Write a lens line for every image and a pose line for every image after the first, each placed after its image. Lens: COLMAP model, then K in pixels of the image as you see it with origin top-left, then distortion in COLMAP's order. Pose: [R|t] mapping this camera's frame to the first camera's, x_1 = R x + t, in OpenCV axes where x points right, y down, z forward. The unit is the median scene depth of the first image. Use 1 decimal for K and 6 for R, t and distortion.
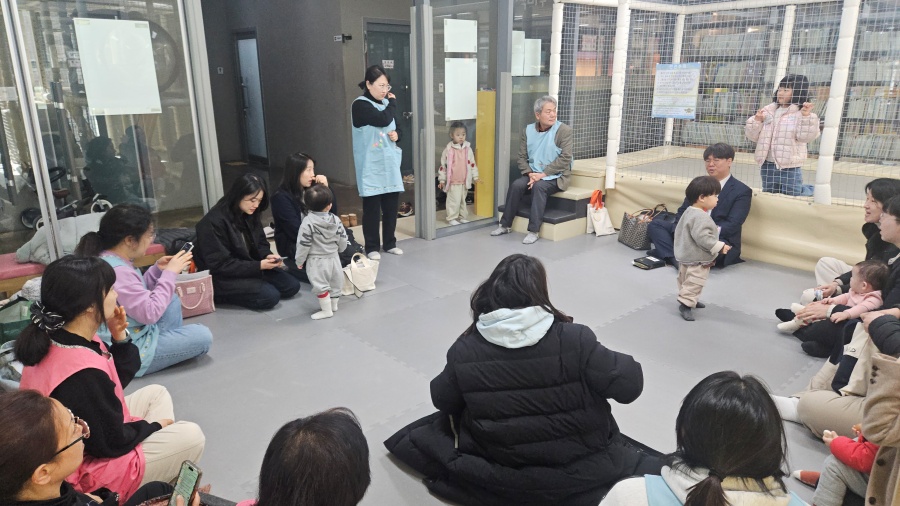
lens RADIAL K [[605.9, 0, 454.5], [0, 605.9, 251.5], [0, 0, 1]] dist [0.064537, -0.030391]
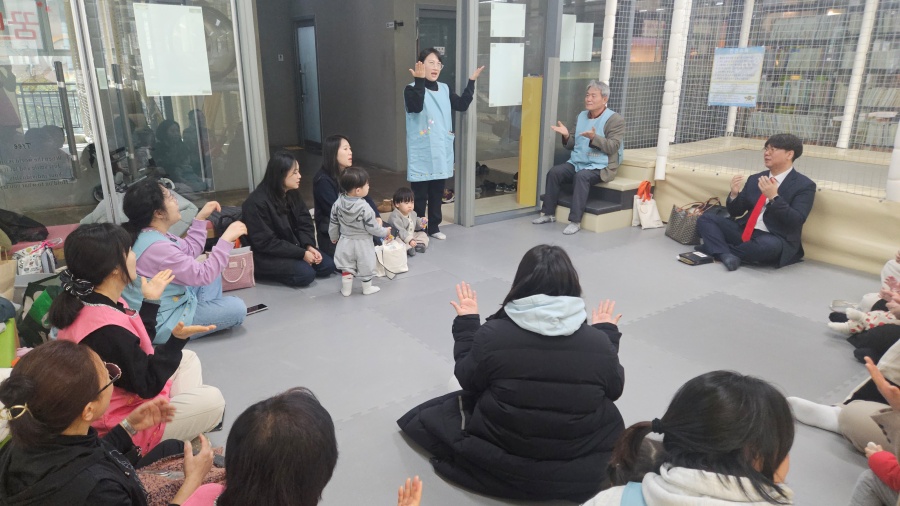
lens RADIAL K [[605.9, 0, 434.0], [0, 605.9, 251.5], [0, 0, 1]] dist [0.064537, -0.030391]
pose [[0.991732, 0.040710, -0.121701, 0.026828], [-0.038706, 0.999074, 0.018783, 0.005147], [0.122353, -0.013917, 0.992389, 0.002533]]
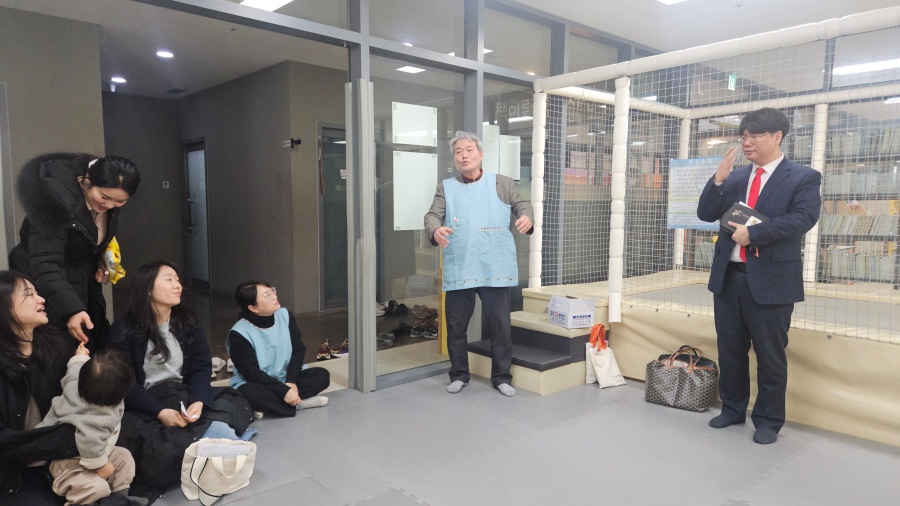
lens RADIAL K [[605.9, 0, 450.7], [0, 605.9, 264.5], [0, 0, 1]] dist [0.064537, -0.030391]
pose [[0.999954, 0.008399, 0.004632, 0.053099], [-0.007385, 0.982335, -0.186983, -0.033815], [-0.006121, 0.186940, 0.982352, 0.270658]]
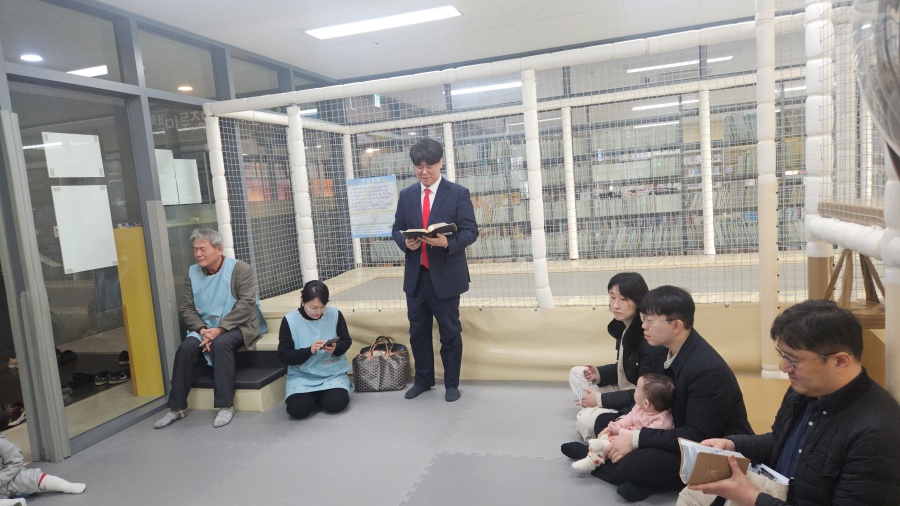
lens RADIAL K [[605.9, 0, 445.9], [0, 605.9, 259.4], [0, 0, 1]] dist [0.064537, -0.030391]
pose [[0.858244, -0.123401, 0.498186, 0.008043], [0.217753, 0.966521, -0.135723, -0.046653], [-0.464759, 0.224965, 0.856382, 0.214341]]
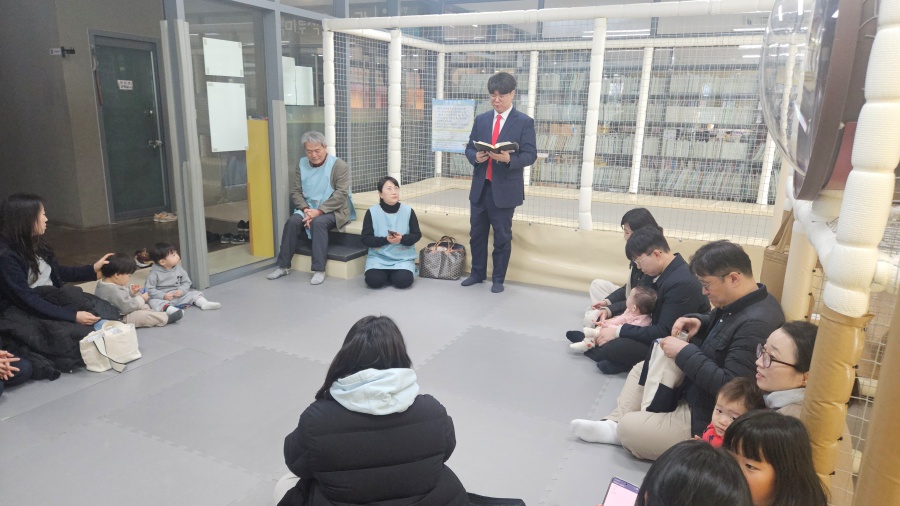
lens RADIAL K [[605.9, 0, 444.1], [0, 605.9, 261.6], [0, 0, 1]] dist [0.064537, -0.030391]
pose [[0.930329, -0.064131, 0.361076, -0.033023], [0.075504, 0.996993, -0.017464, -0.016939], [-0.358870, 0.043510, 0.932373, 0.061644]]
